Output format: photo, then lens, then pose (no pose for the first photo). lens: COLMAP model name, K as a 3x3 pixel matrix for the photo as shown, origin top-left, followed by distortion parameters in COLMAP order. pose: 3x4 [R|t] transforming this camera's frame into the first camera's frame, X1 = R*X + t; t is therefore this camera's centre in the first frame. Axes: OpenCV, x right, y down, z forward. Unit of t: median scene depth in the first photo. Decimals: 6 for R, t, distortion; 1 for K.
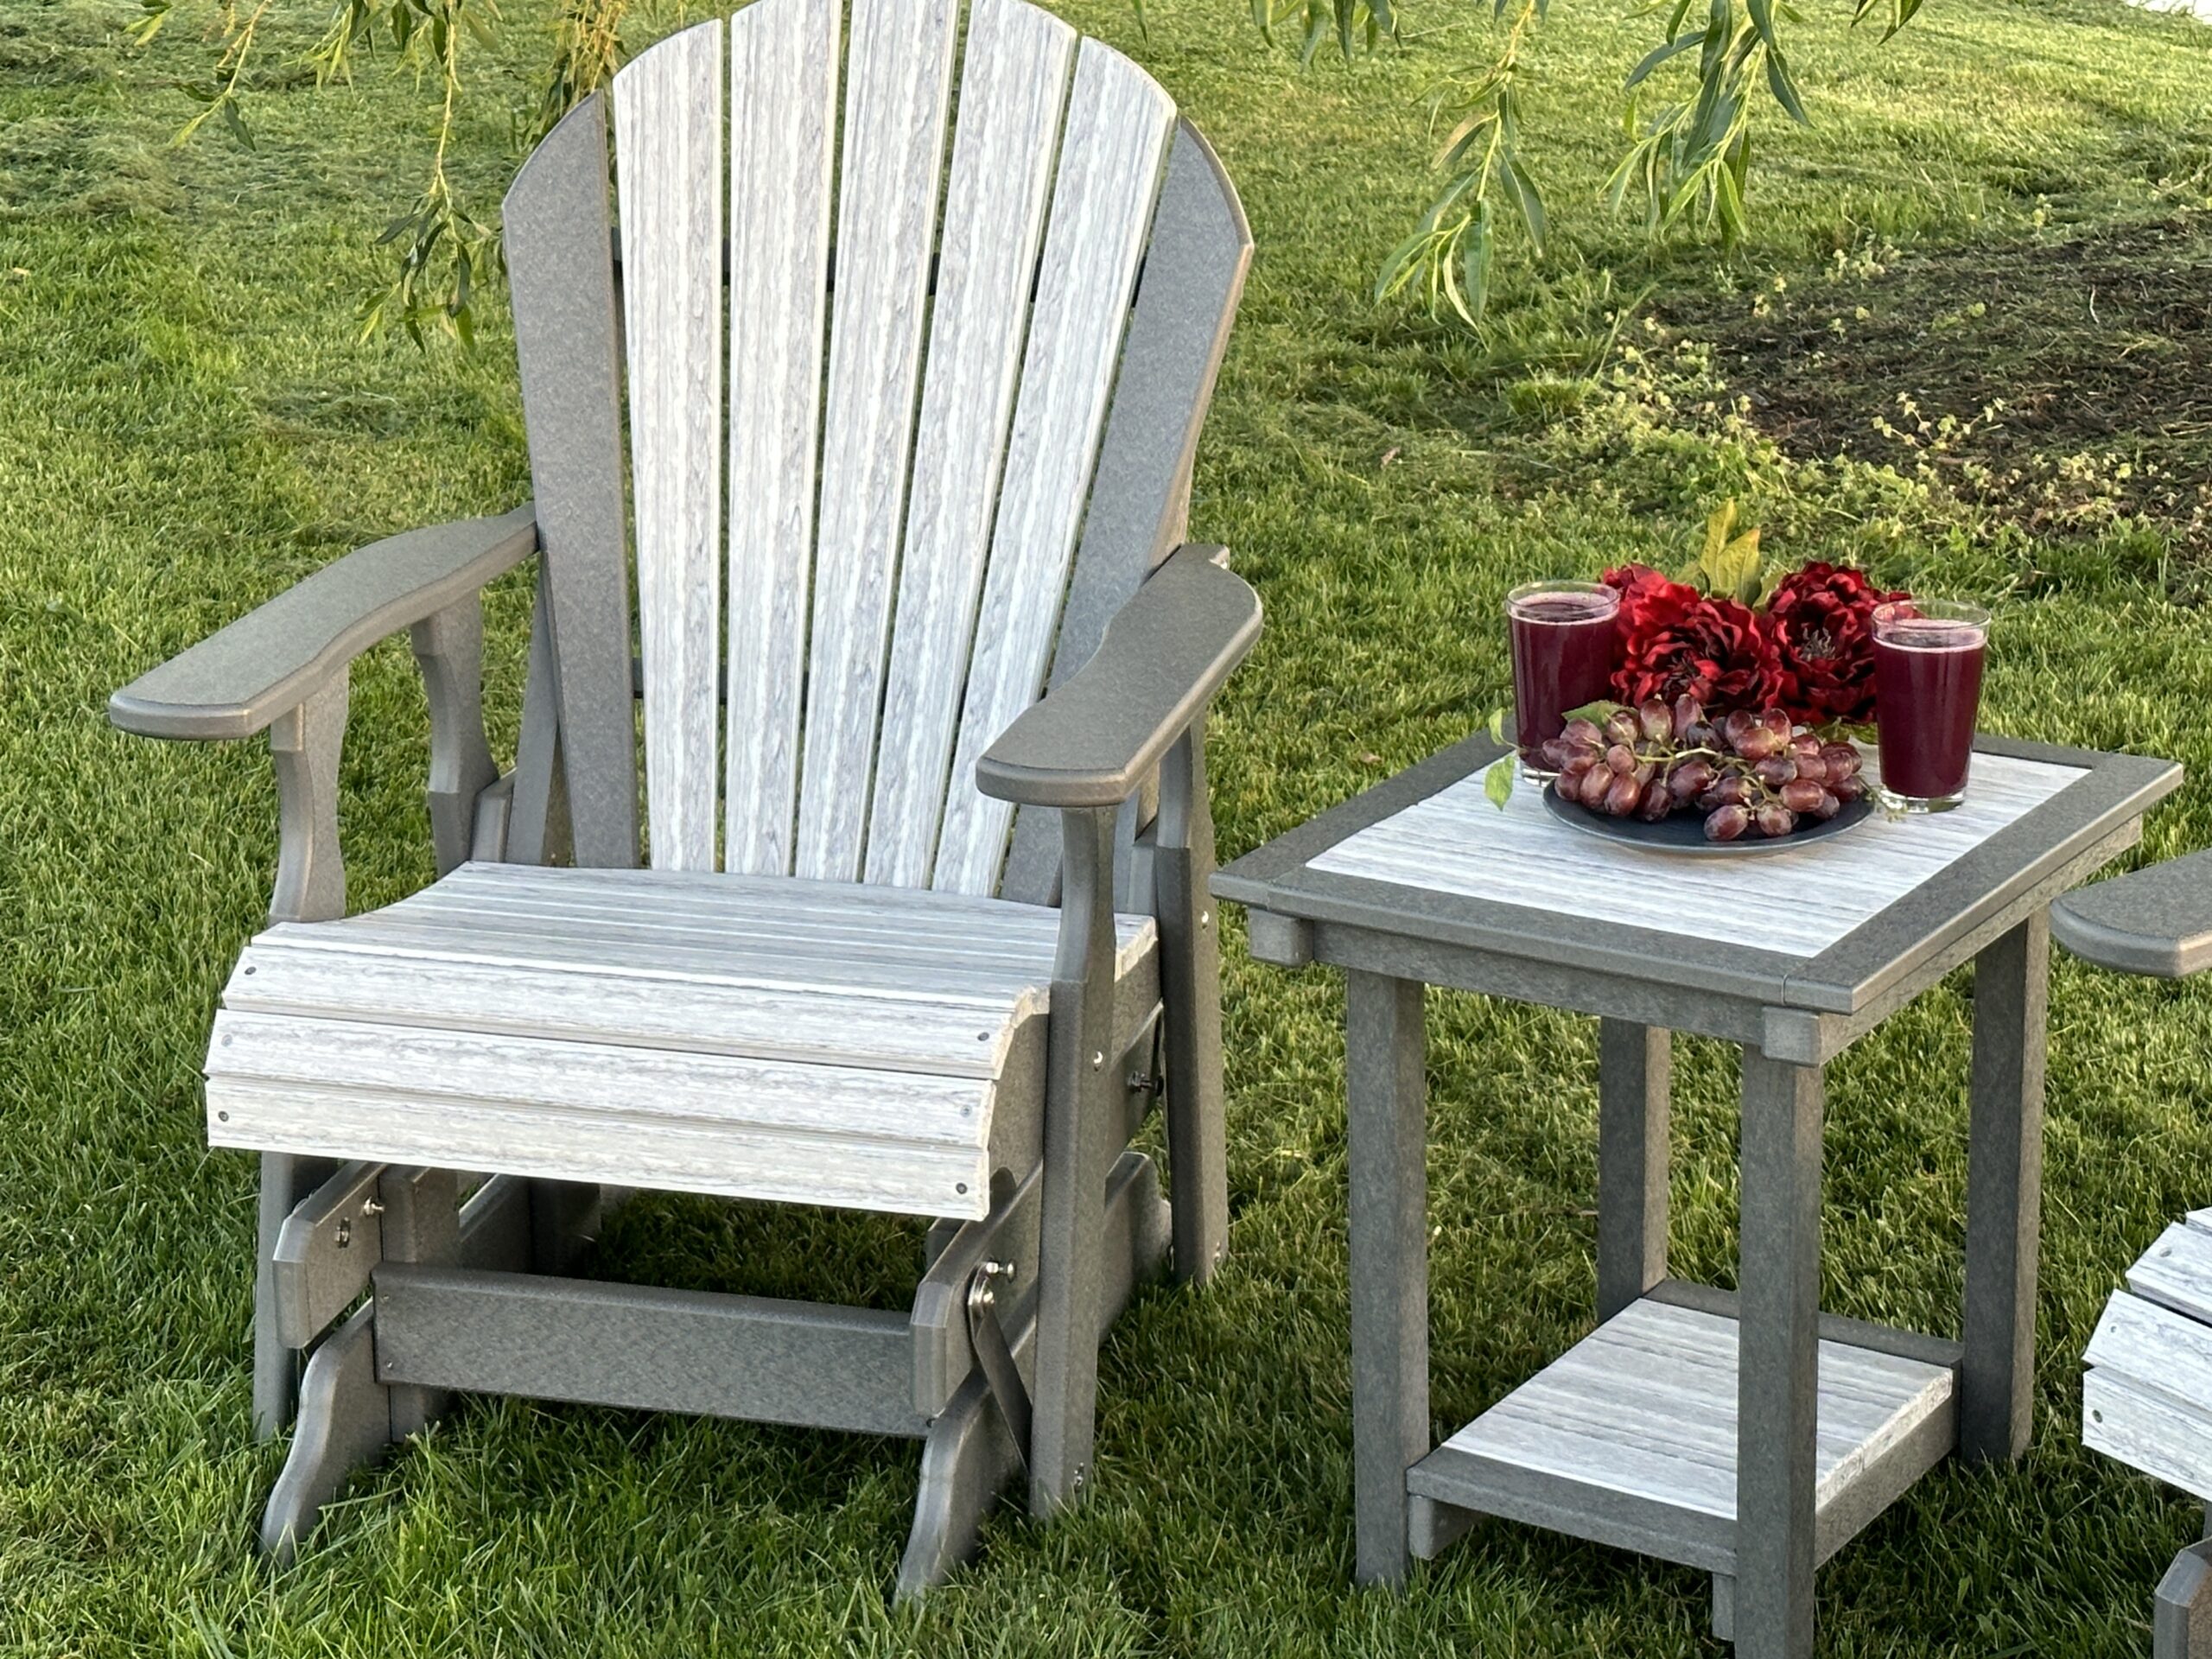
lens RADIAL K [[4889.2, 0, 1122.8], [0, 4889.2, 875.6], [0, 0, 1]] dist [0.171994, 0.000000]
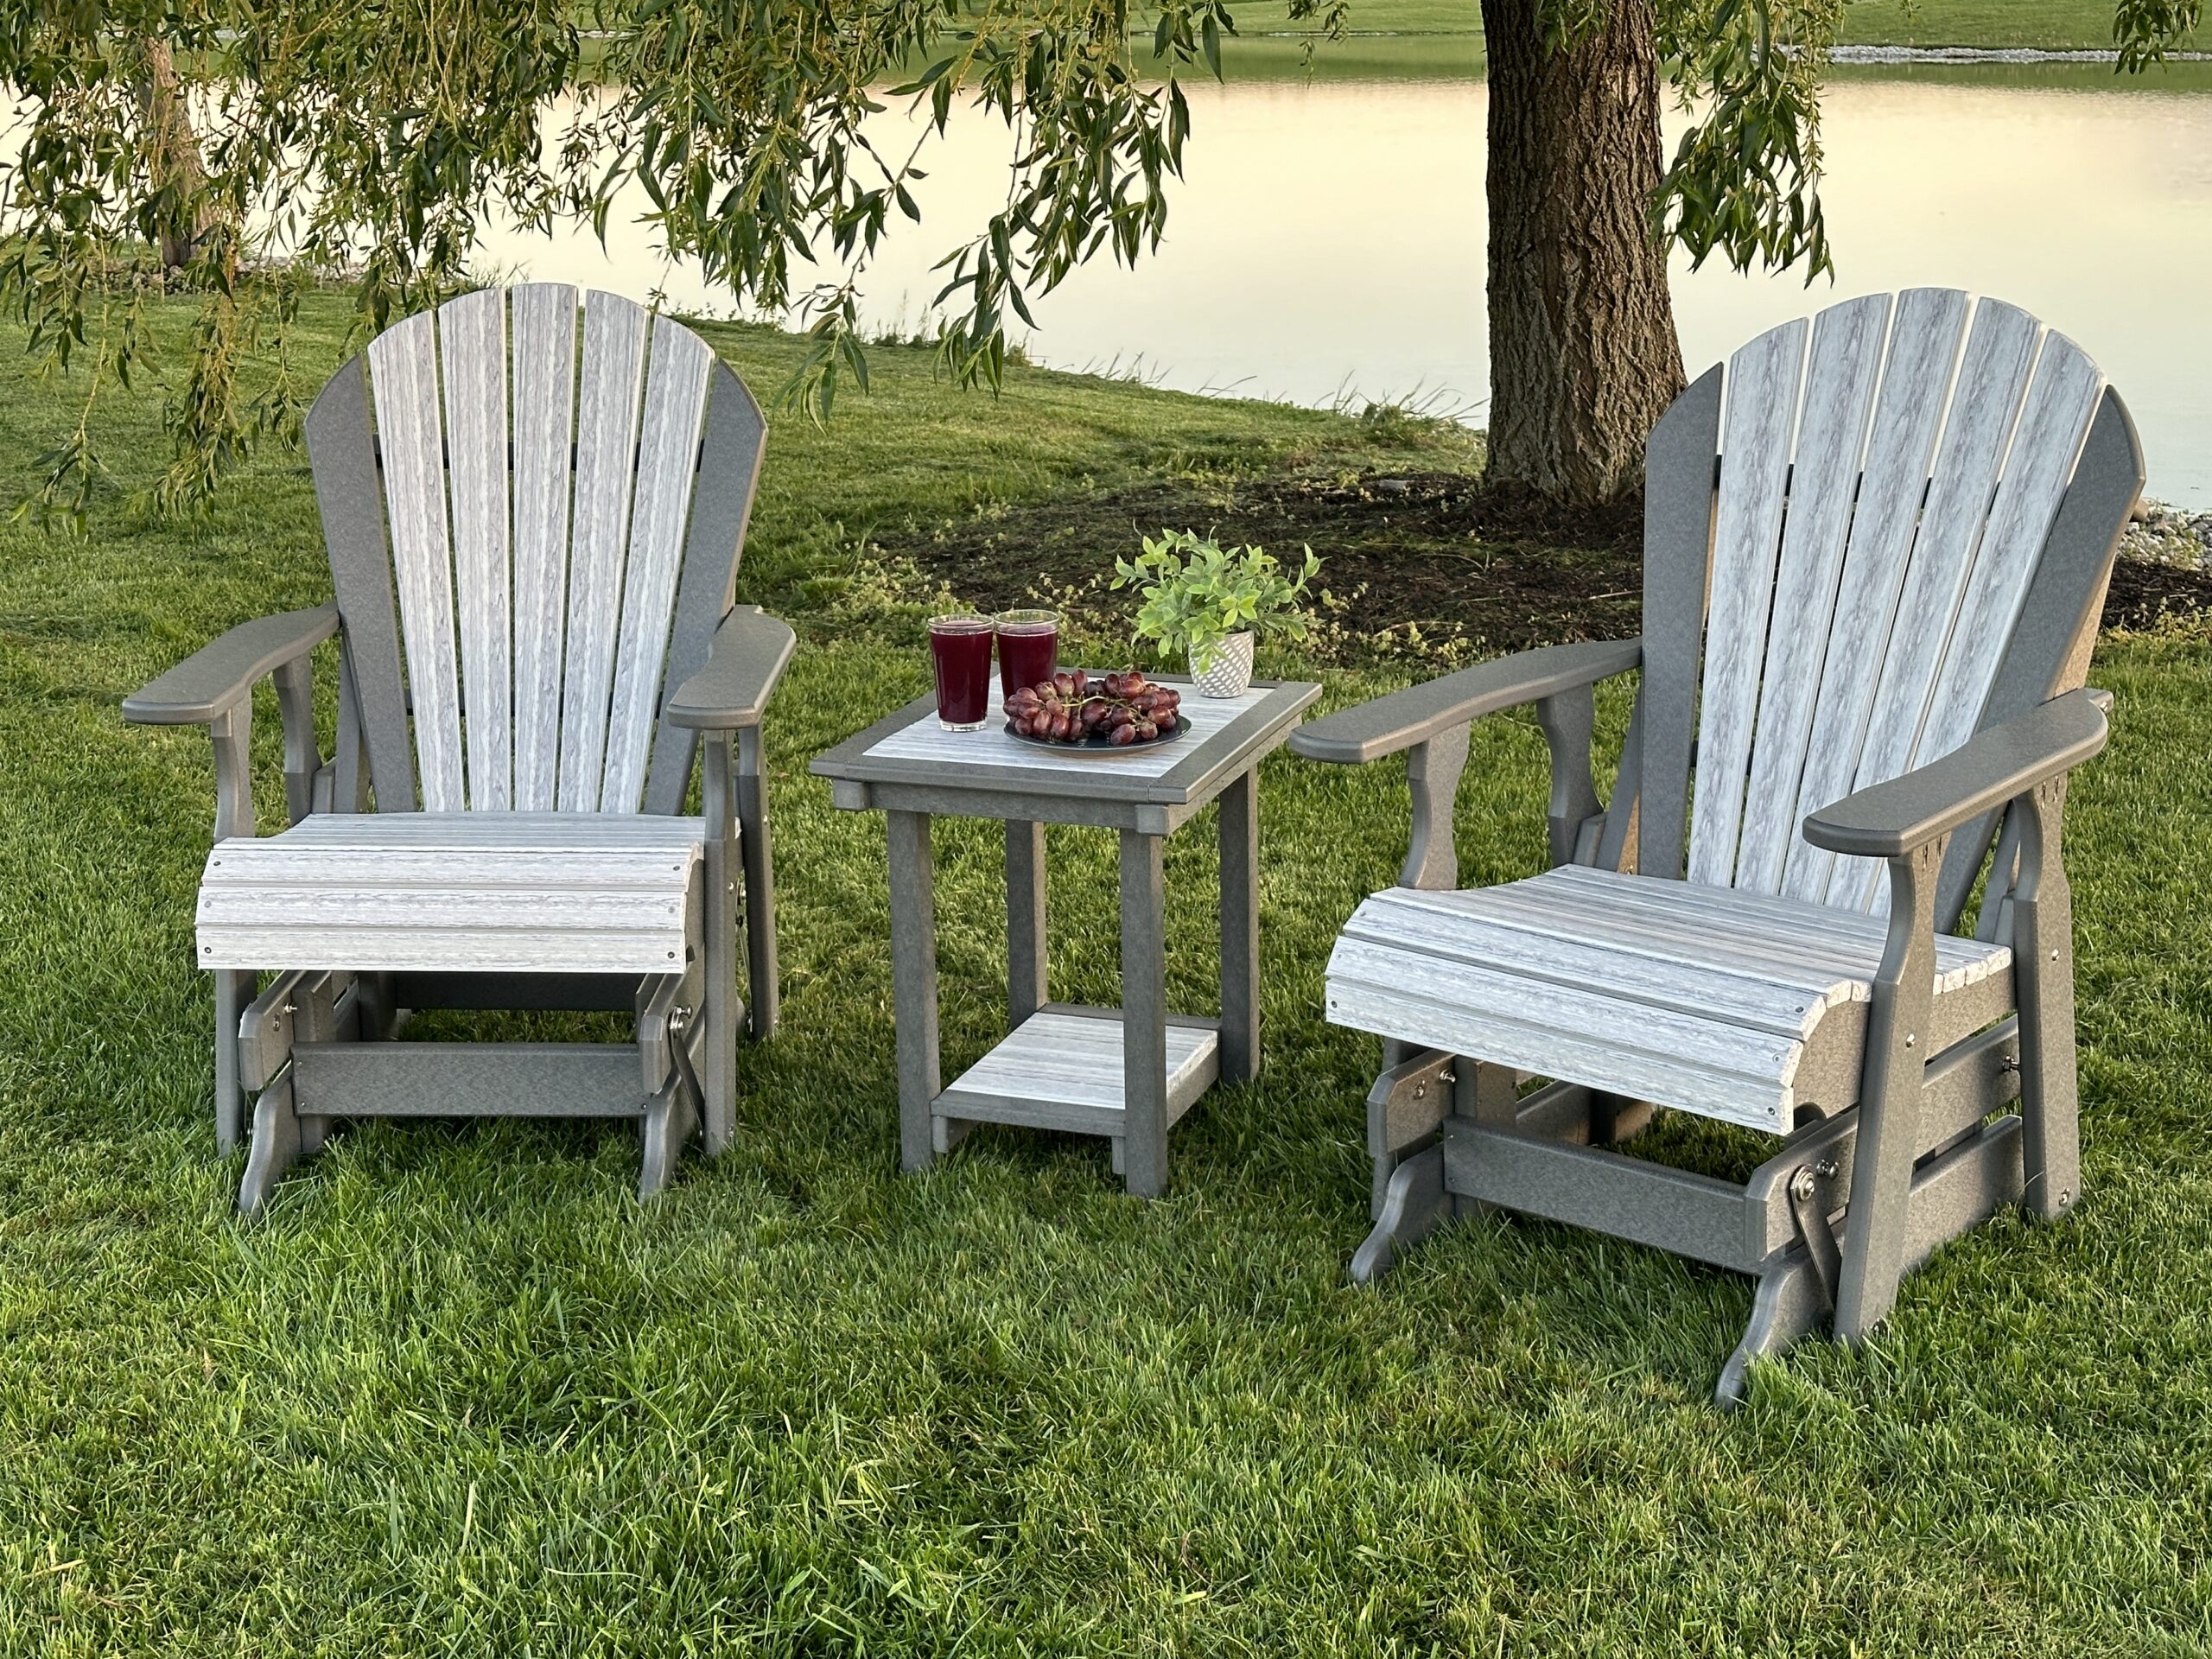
lens RADIAL K [[3183.6, 0, 1108.4], [0, 3183.6, 837.6], [0, 0, 1]] dist [0.158227, 0.000000]
pose [[0.974754, -0.058106, 0.215586, -0.106438], [0.068511, 0.996803, -0.041101, 0.068729], [-0.212509, 0.054833, 0.975619, -0.117902]]
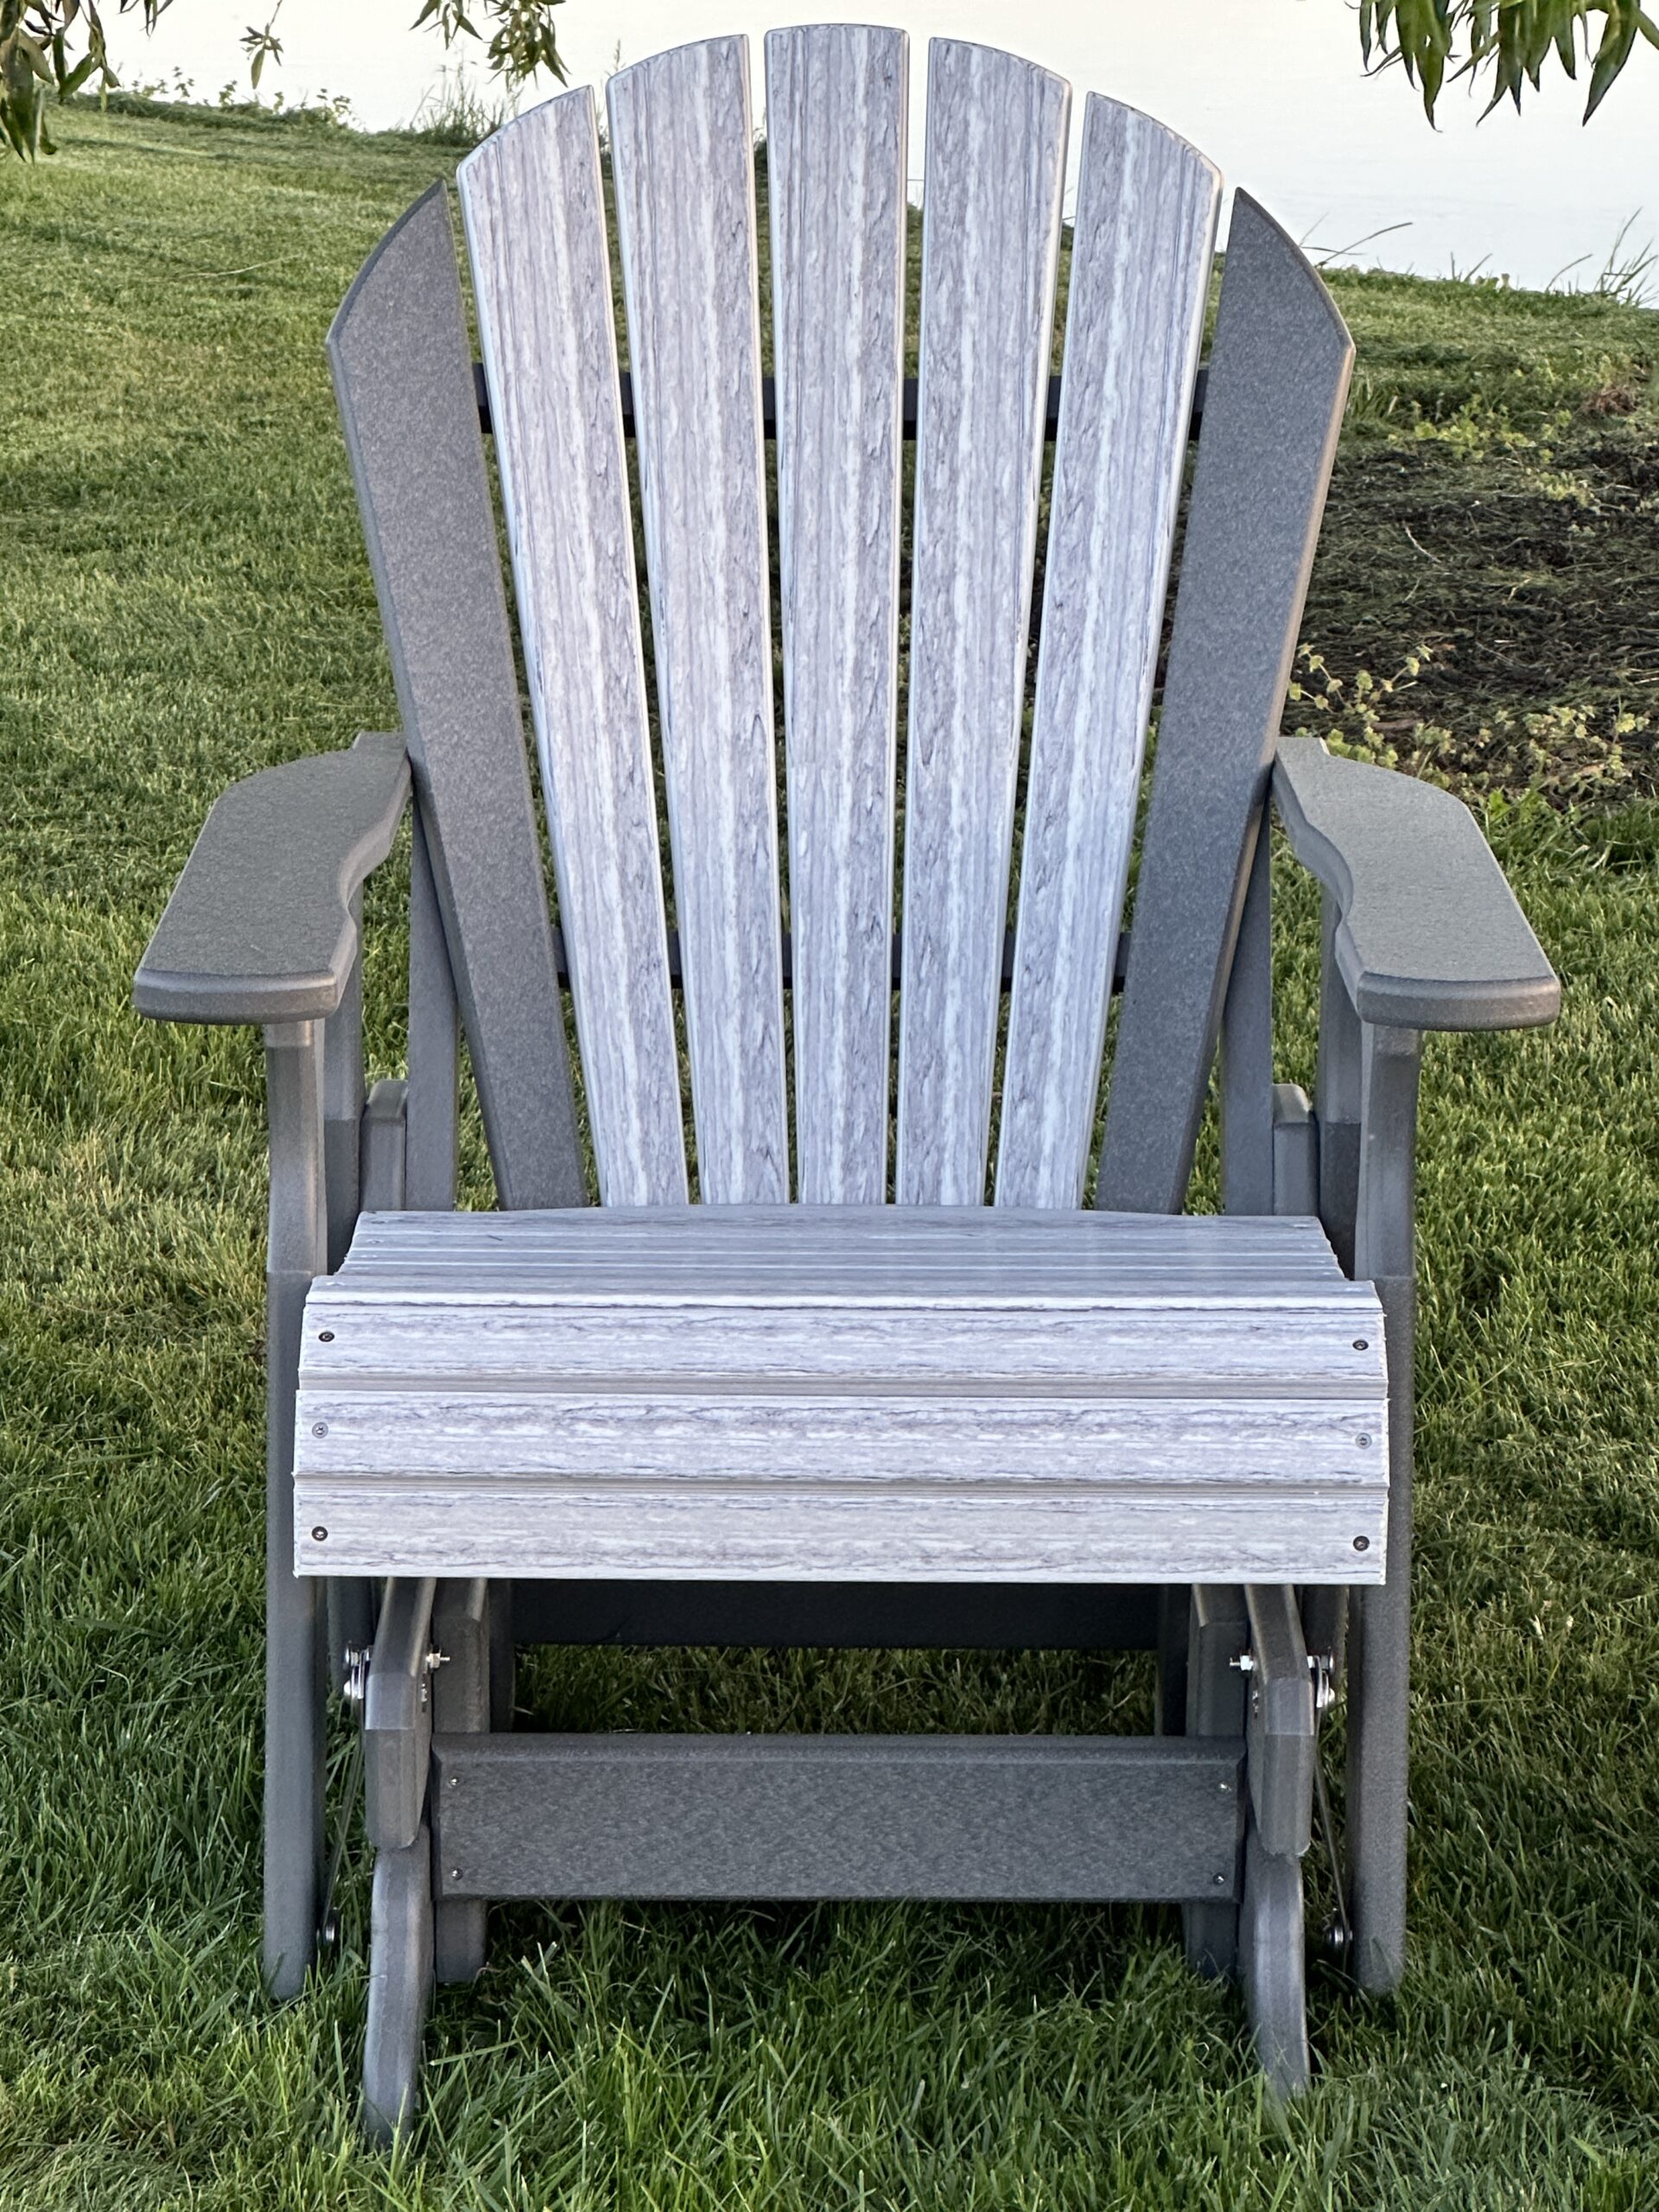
lens RADIAL K [[6548.5, 0, 829.9], [0, 6548.5, 1113.1], [0, 0, 1]] dist [-0.088515, 0.000000]
pose [[0.967058, -0.057936, 0.247875, -0.311717], [0.071461, 0.996386, -0.045909, 0.032848], [-0.244320, 0.062110, 0.967704, 0.028292]]
